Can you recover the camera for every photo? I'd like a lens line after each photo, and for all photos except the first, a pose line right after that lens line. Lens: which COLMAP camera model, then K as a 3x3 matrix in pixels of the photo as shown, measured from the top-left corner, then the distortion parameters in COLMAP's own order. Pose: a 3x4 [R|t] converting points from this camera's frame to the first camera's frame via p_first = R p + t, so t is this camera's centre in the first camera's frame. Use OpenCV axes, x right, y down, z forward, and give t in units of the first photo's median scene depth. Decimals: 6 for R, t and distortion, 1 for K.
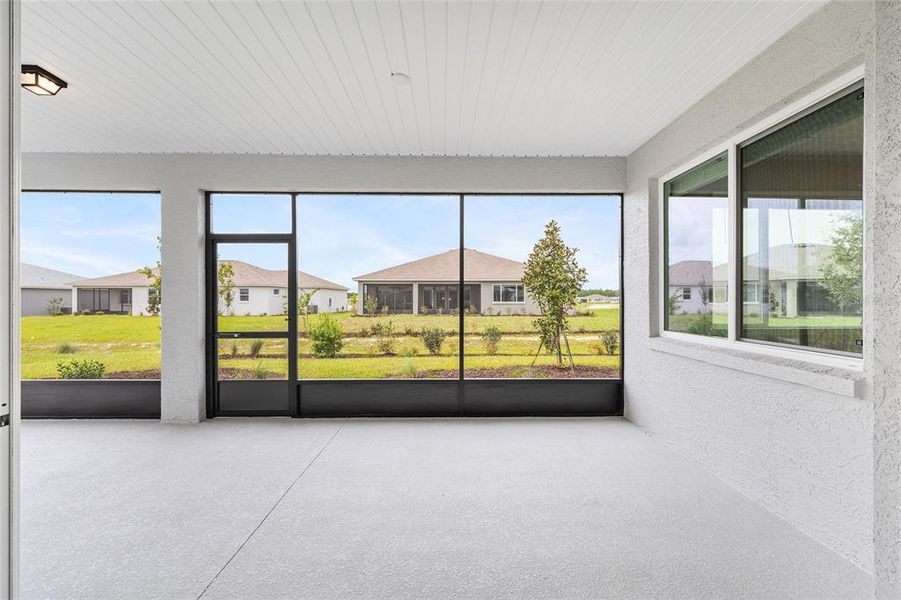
lens RADIAL K [[361.9, 0, 453.0], [0, 361.9, 305.1], [0, 0, 1]] dist [0.001923, 0.000372]
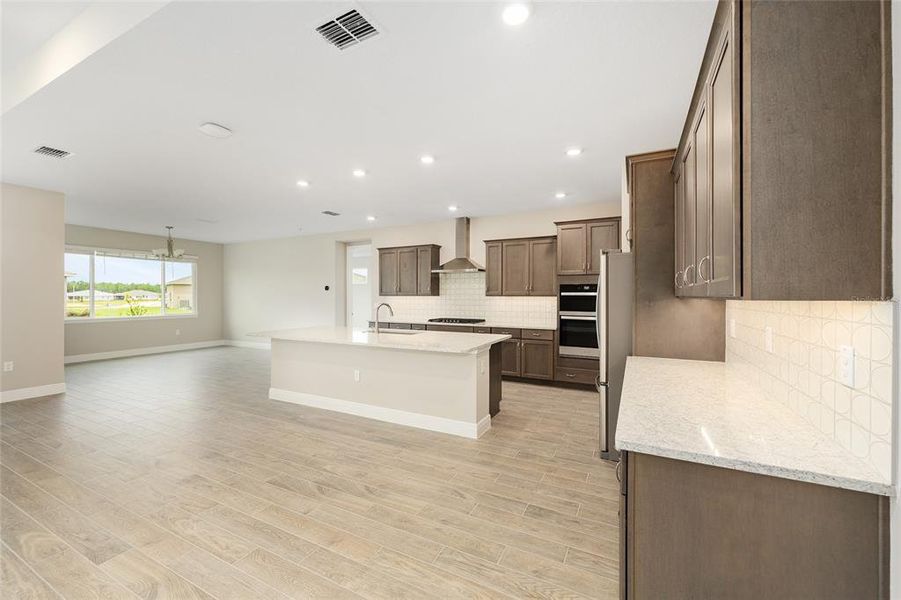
lens RADIAL K [[361.2, 0, 453.0], [0, 361.2, 297.0], [0, 0, 1]] dist [-0.001426, -0.000021]
pose [[0.466515, -0.001645, 0.884512, 0.031765], [0.012643, 0.999909, -0.004809, -0.006002], [-0.884423, 0.013427, 0.466493, -0.579690]]
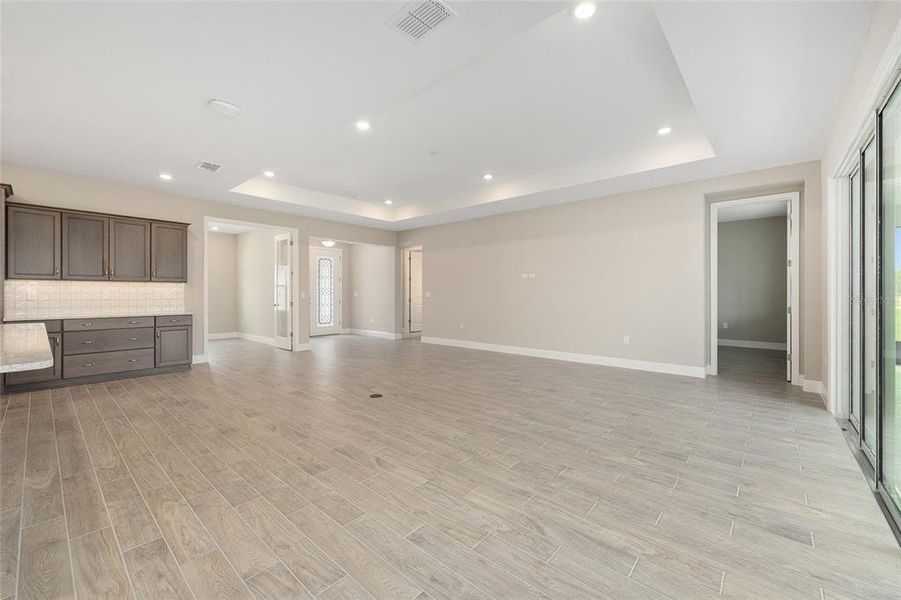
lens RADIAL K [[361.2, 0, 453.0], [0, 361.2, 297.0], [0, 0, 1]] dist [-0.001426, -0.000021]
pose [[-0.671279, 0.004696, -0.741190, 0.285404], [-0.014071, 0.999719, 0.019078, 0.000375], [0.741071, 0.023236, -0.671025, 0.043289]]
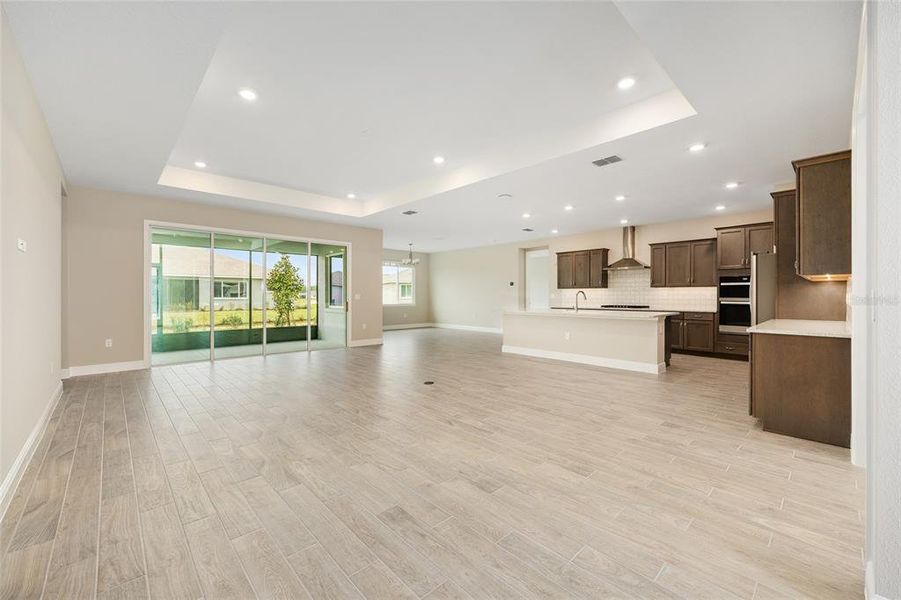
lens RADIAL K [[361.2, 0, 453.0], [0, 361.2, 297.0], [0, 0, 1]] dist [-0.001426, -0.000021]
pose [[0.738063, -0.003057, 0.674725, -0.227295], [0.010714, 0.999917, -0.007189, 0.010908], [-0.674647, 0.012535, 0.738034, -0.628299]]
